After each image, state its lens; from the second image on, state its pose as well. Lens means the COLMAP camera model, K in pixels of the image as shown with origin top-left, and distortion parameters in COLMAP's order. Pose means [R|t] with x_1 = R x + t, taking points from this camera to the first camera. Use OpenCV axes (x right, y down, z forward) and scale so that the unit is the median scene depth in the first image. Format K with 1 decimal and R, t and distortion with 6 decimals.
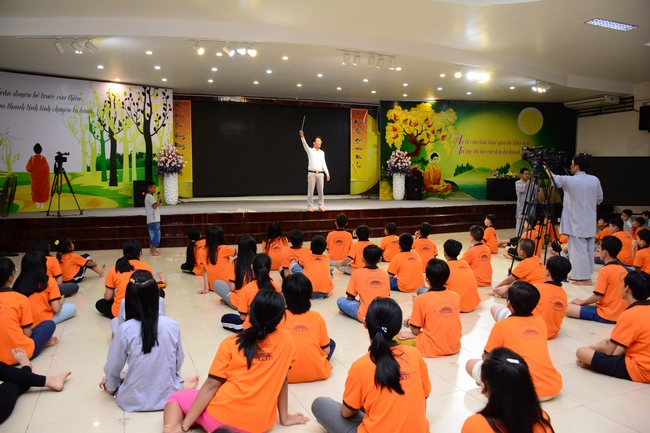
lens RADIAL K [[512.5, 0, 325.4], [0, 512.5, 217.1], [0, 0, 1]] dist [-0.116216, 0.060509]
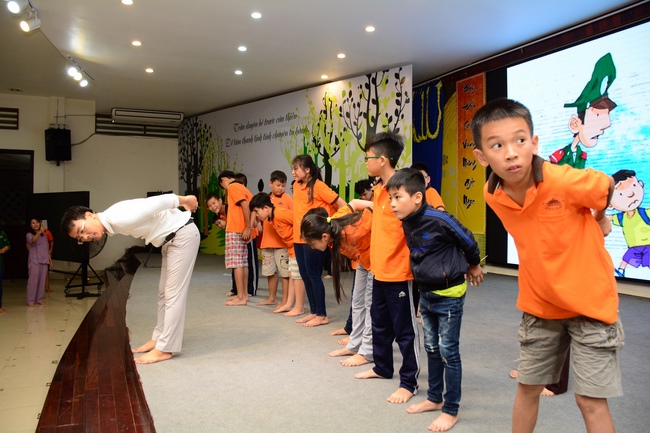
lens RADIAL K [[512.5, 0, 321.5], [0, 512.5, 220.6], [0, 0, 1]] dist [-0.116216, 0.060509]
pose [[0.045576, 0.017811, -0.998802, 0.256468], [-0.079952, 0.996699, 0.014125, -0.085752], [0.995756, 0.079213, 0.046850, 0.925858]]
